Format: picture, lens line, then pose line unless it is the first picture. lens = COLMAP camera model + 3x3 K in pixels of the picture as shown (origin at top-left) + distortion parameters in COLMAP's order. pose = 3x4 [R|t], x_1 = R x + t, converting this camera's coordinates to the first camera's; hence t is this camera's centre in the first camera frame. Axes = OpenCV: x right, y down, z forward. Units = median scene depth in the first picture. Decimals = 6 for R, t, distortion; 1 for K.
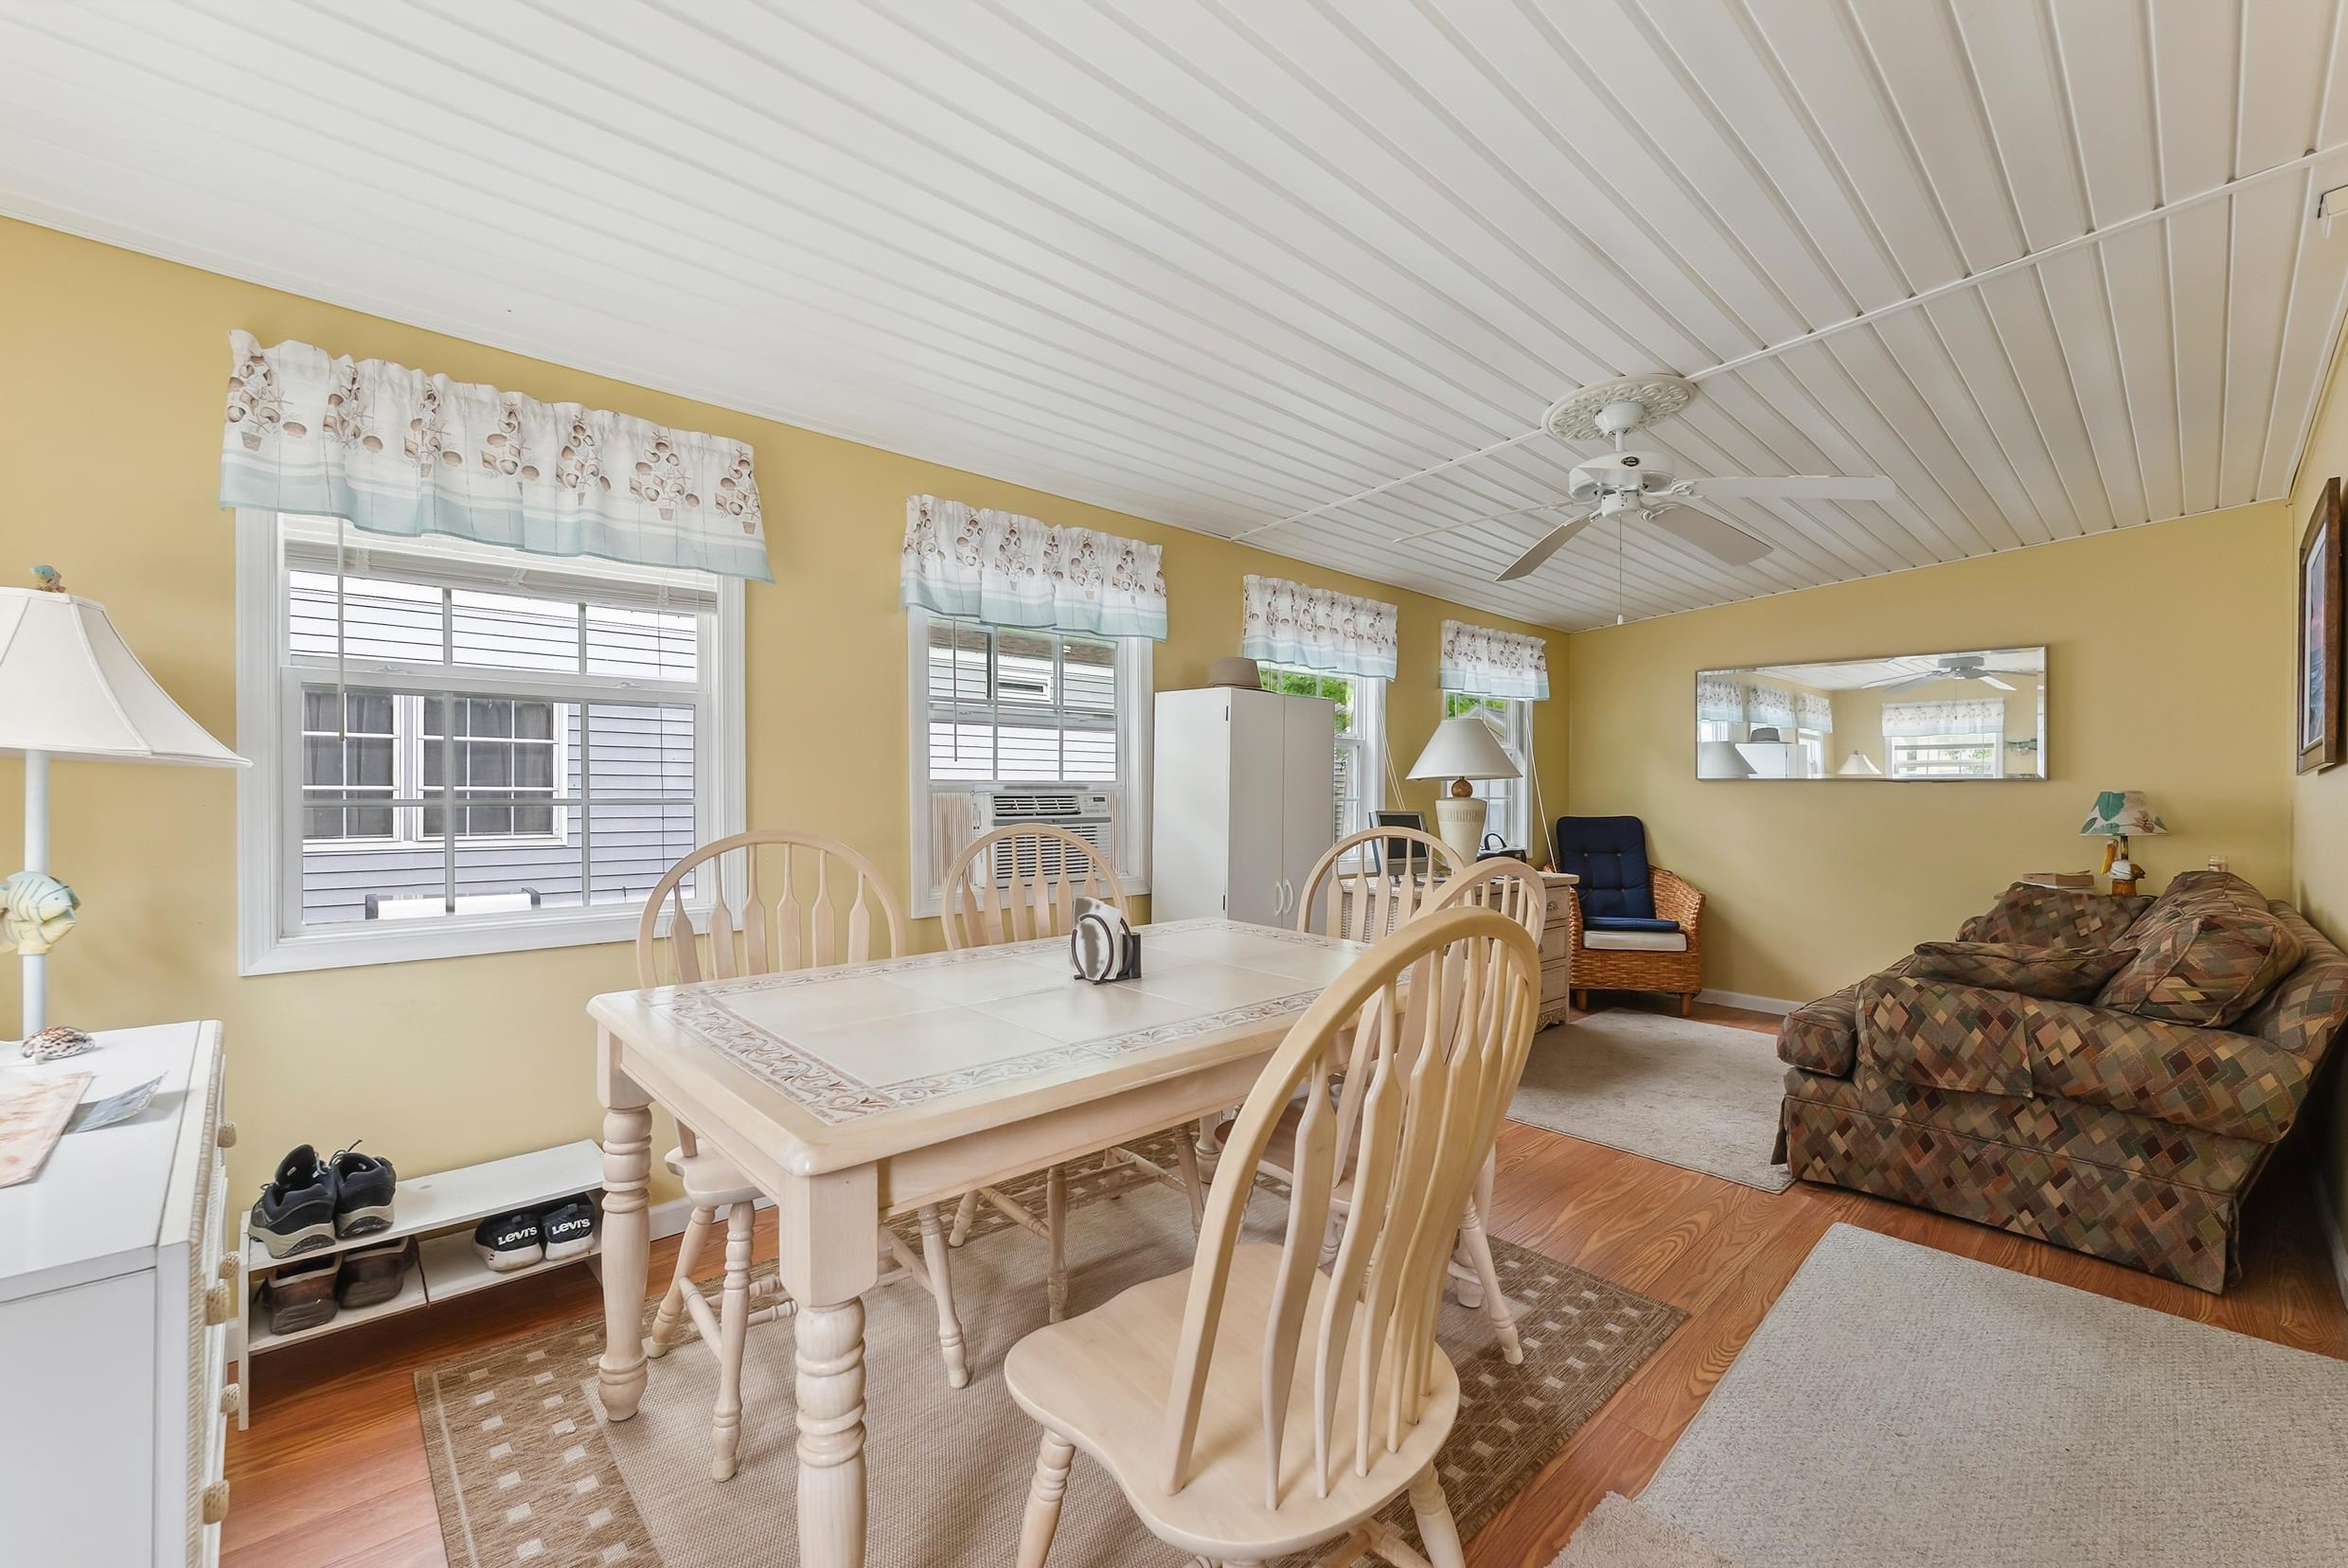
lens RADIAL K [[939.5, 0, 1170.5], [0, 939.5, 780.4], [0, 0, 1]] dist [-0.000156, -0.002203]
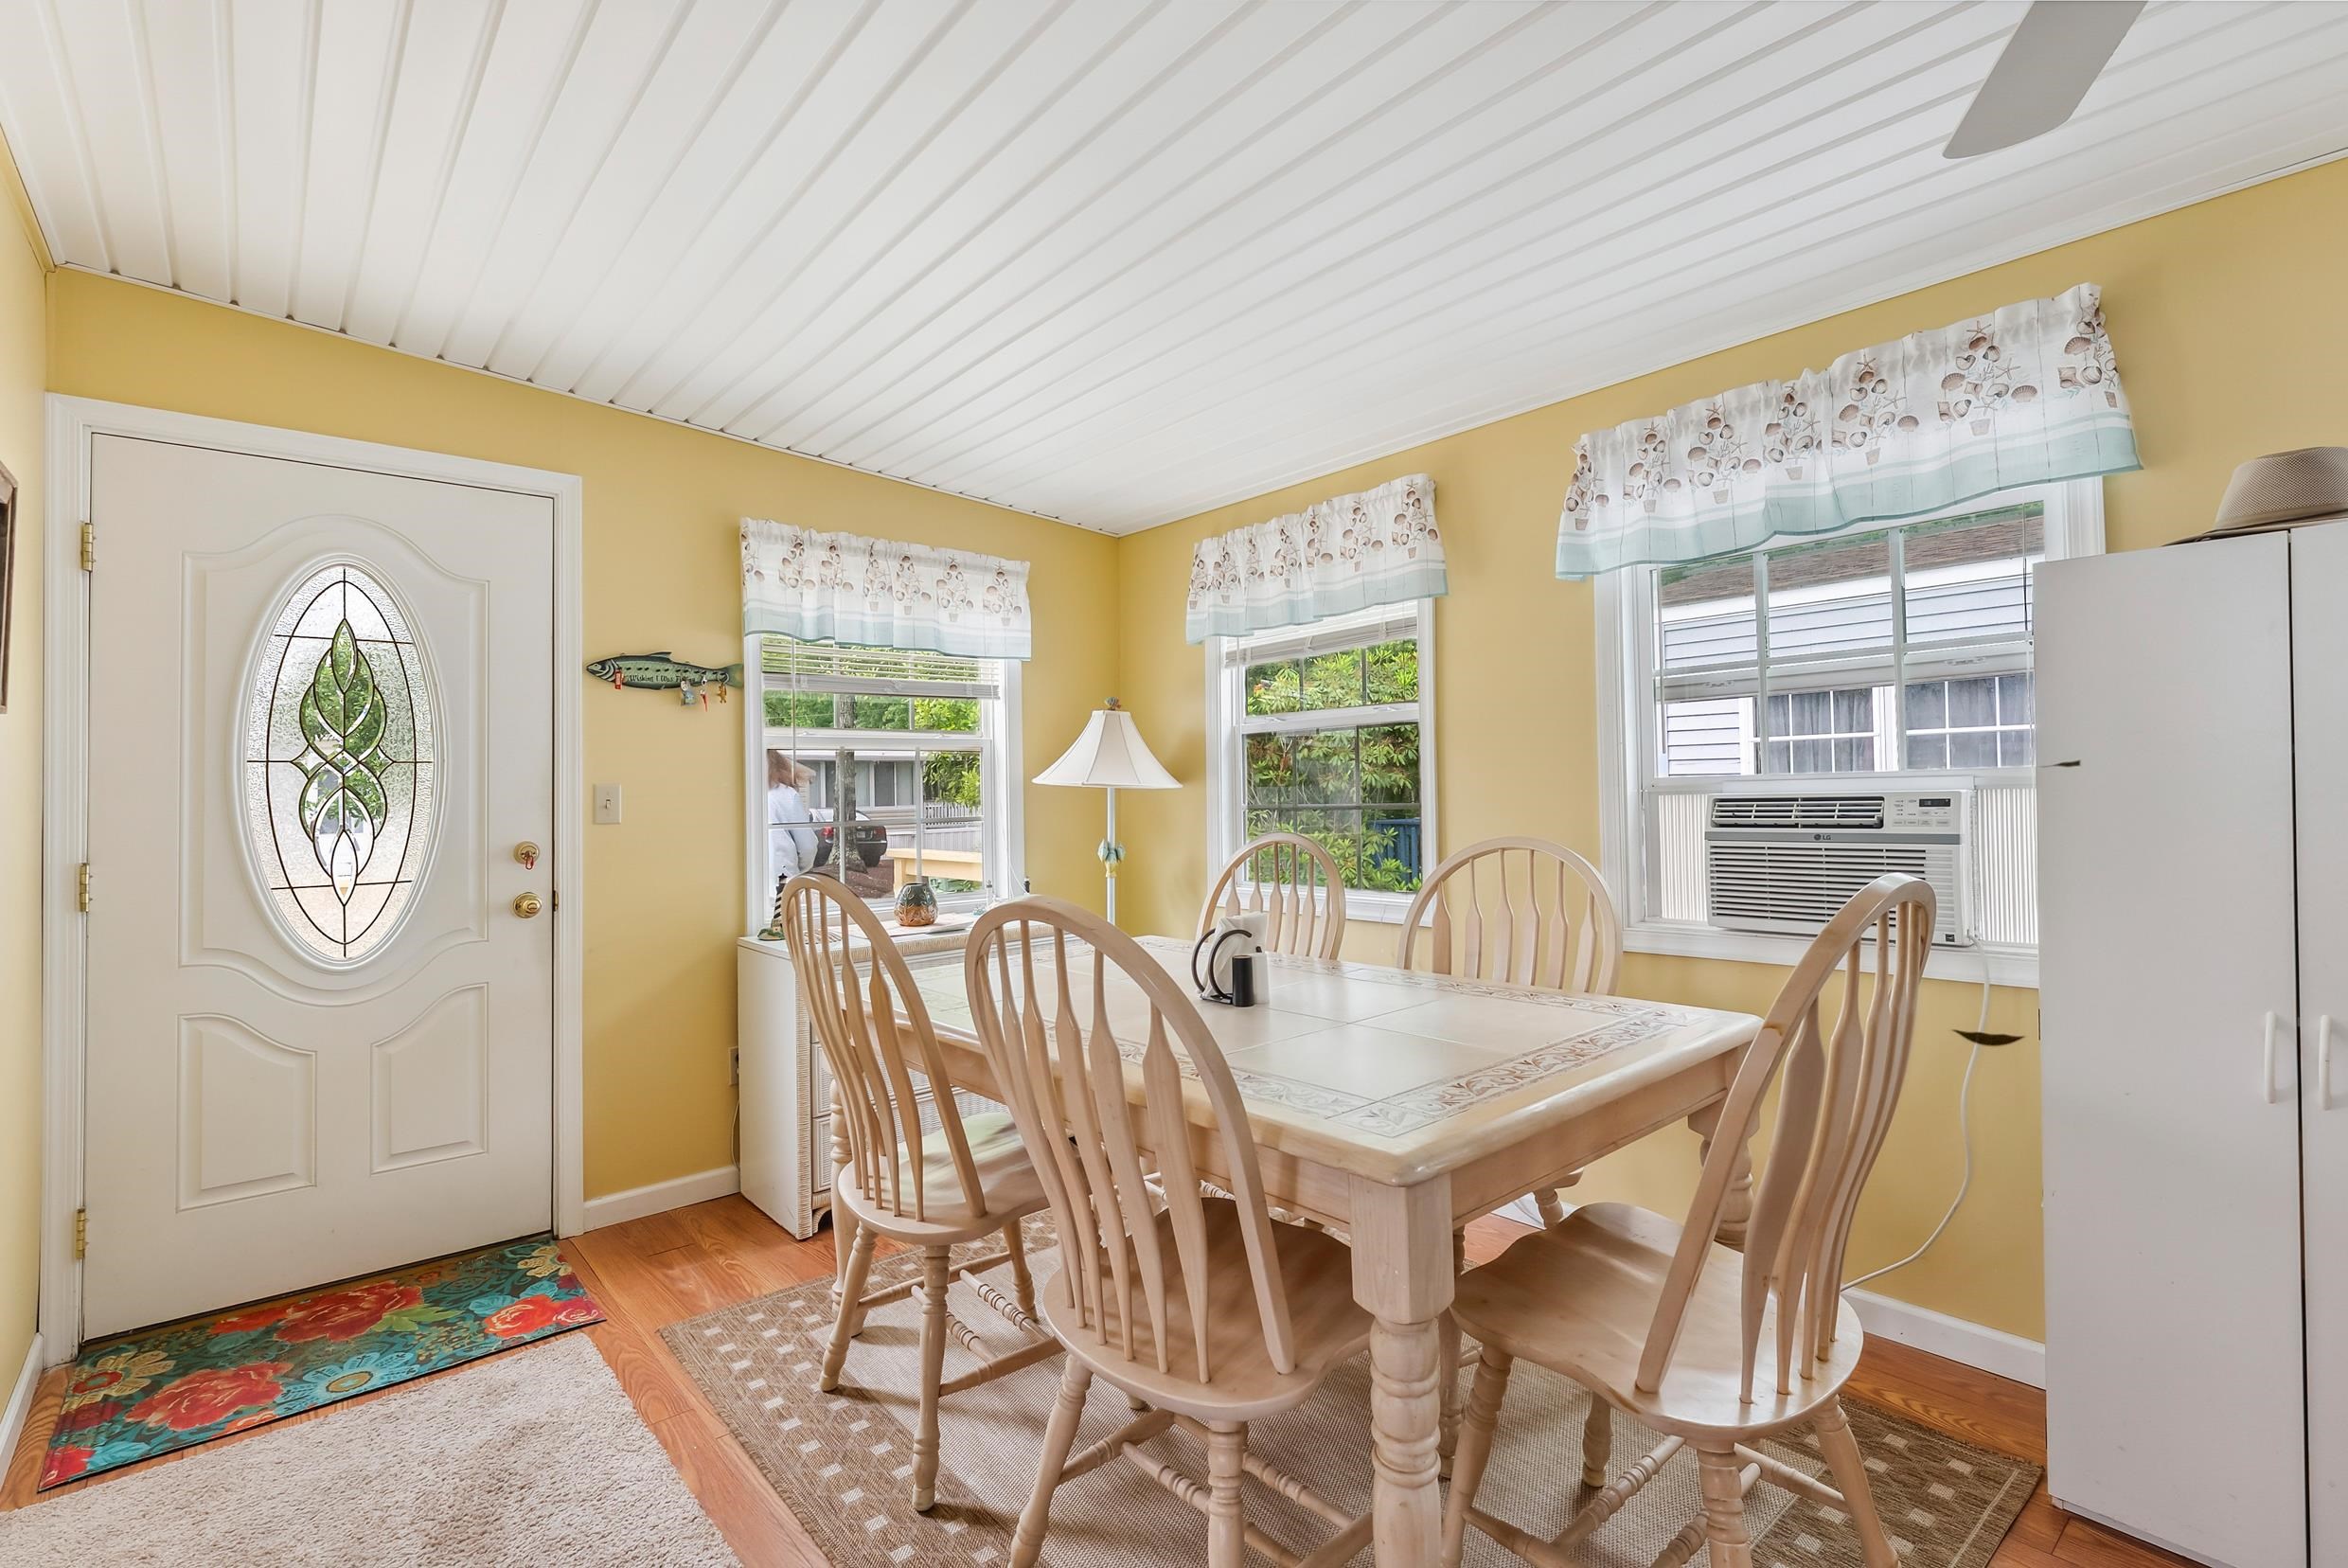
lens RADIAL K [[1102.2, 0, 1181.1], [0, 1102.2, 767.5], [0, 0, 1]] dist [-0.025700, 0.000302]
pose [[-0.036331, -0.033078, -0.998792, 0.432167], [0.031986, 0.998901, -0.034245, 0.004645], [0.998828, -0.033191, -0.035233, 0.417641]]
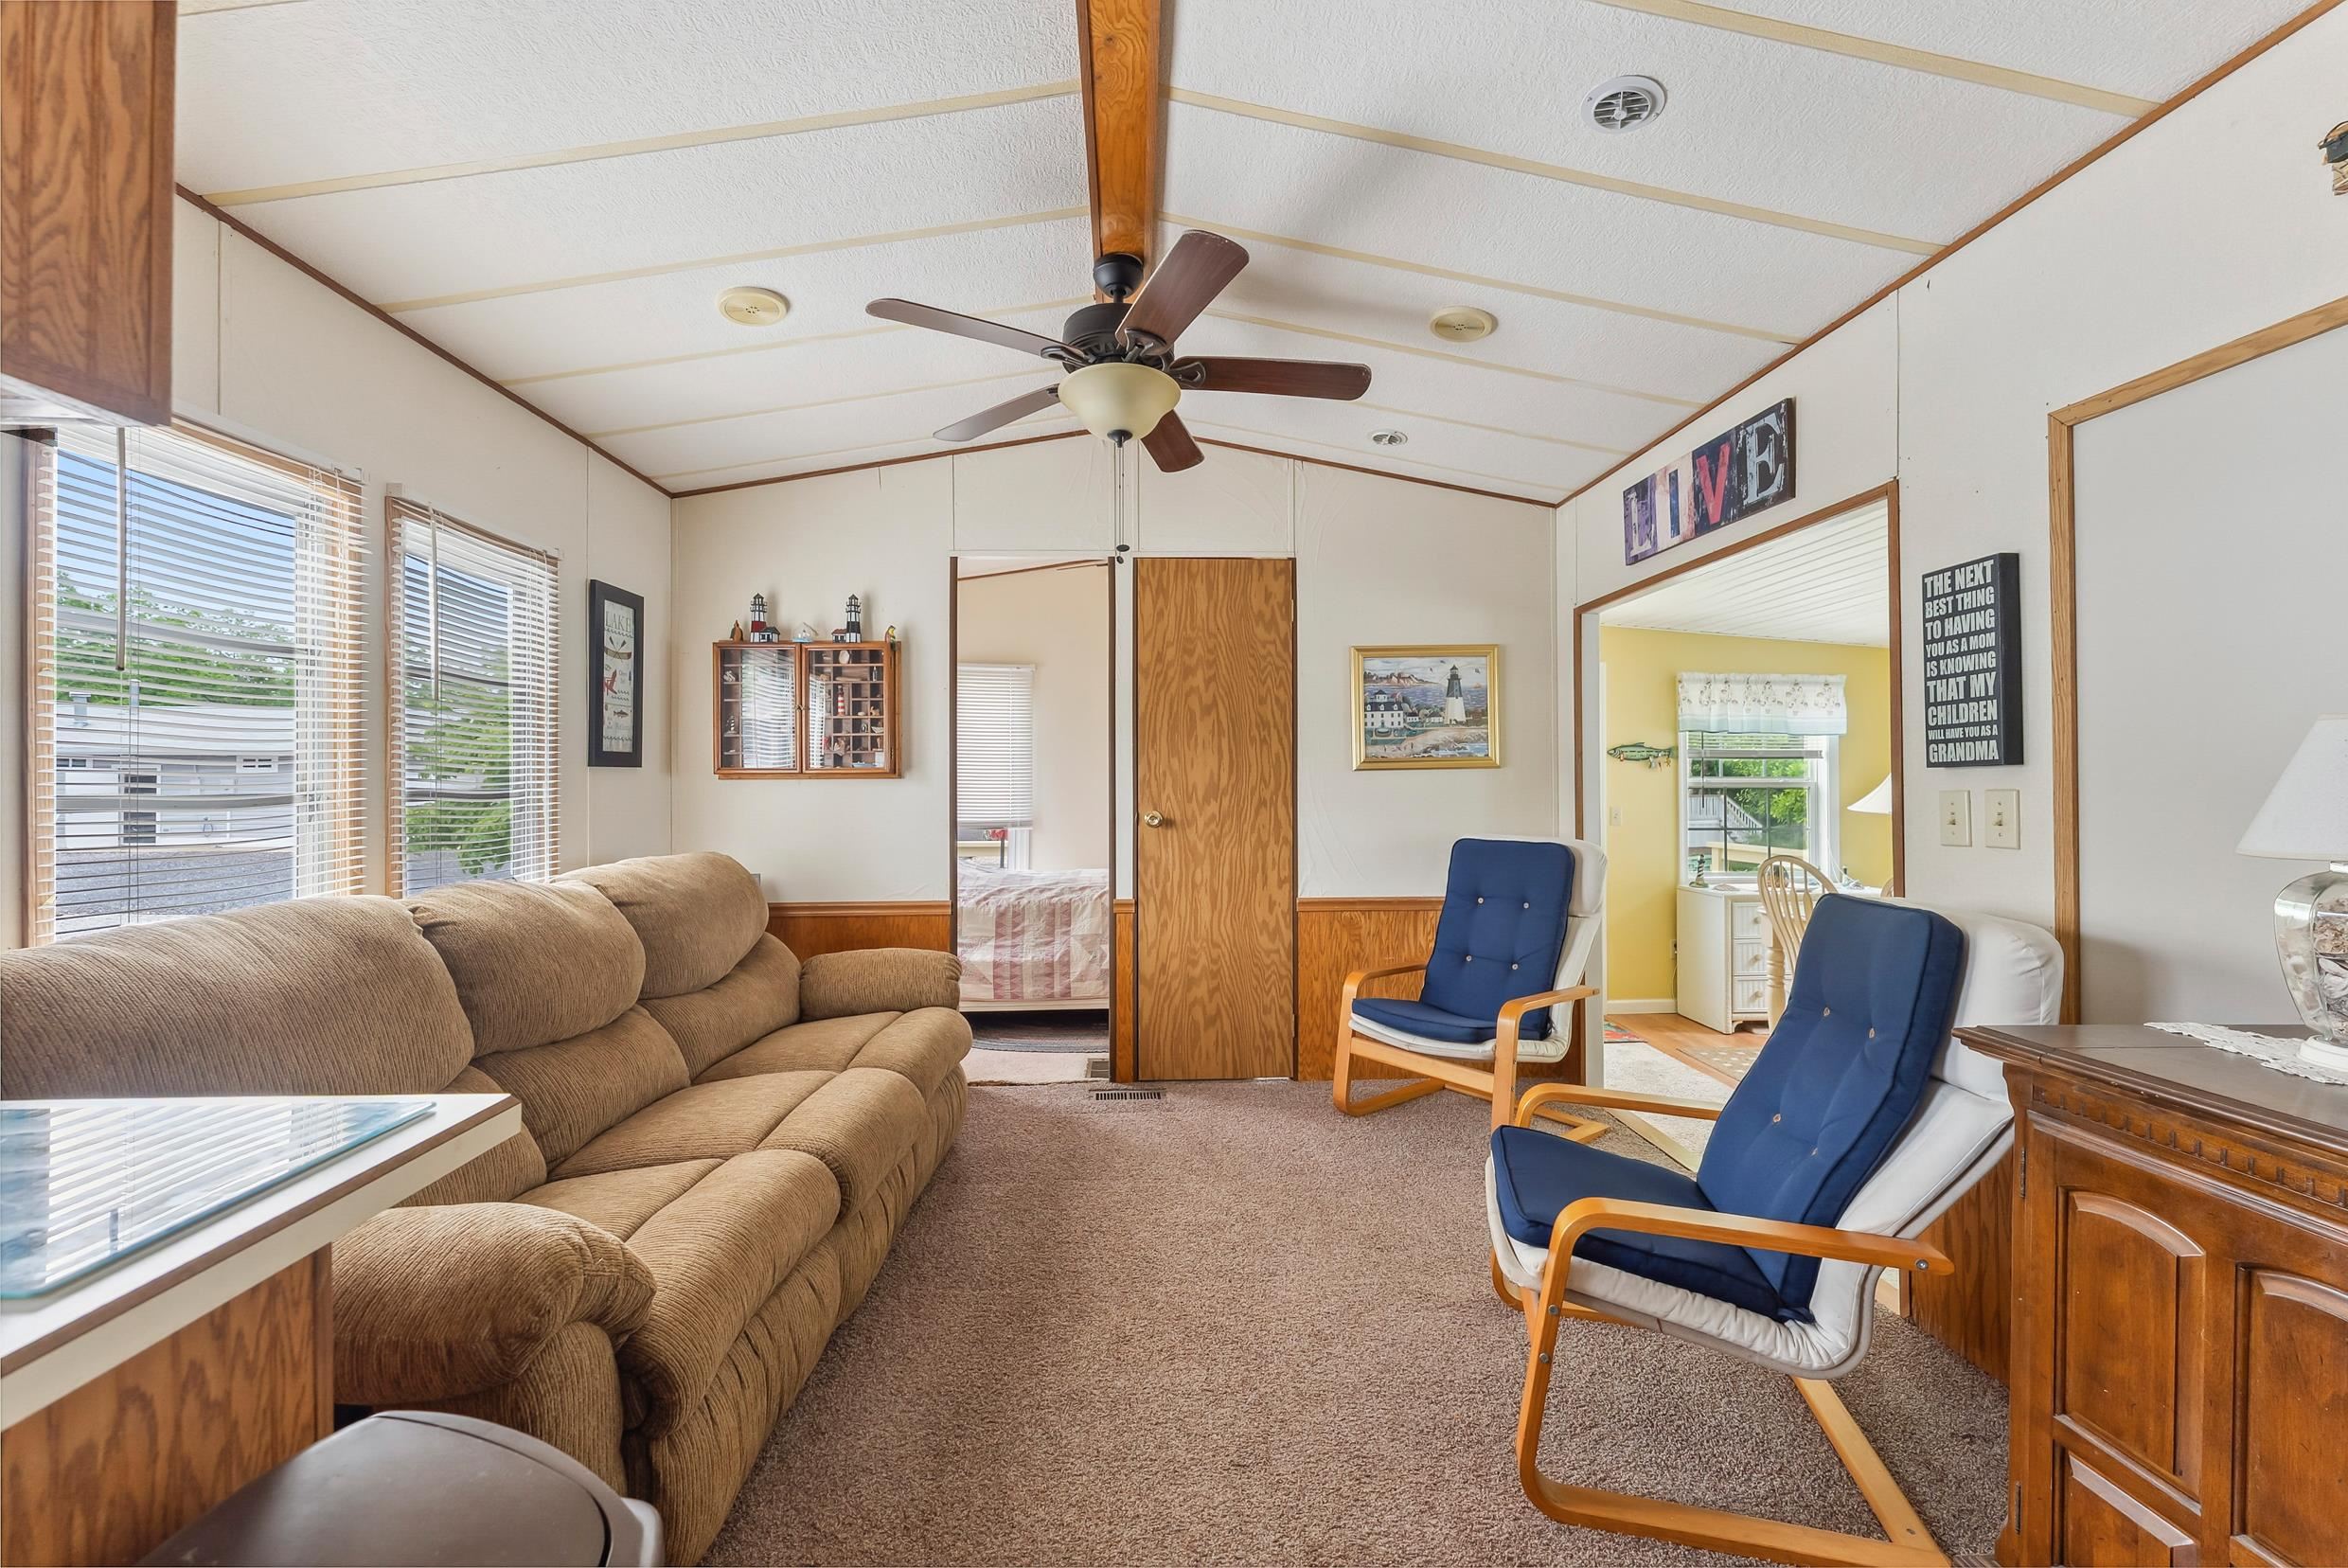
lens RADIAL K [[939.5, 0, 1170.5], [0, 939.5, 780.4], [0, 0, 1]] dist [-0.000156, -0.002203]
pose [[-0.639089, -0.018909, -0.768900, 1.078944], [-0.000008, 0.999698, -0.024579, -0.024203], [0.769133, -0.015702, -0.638896, 0.374923]]
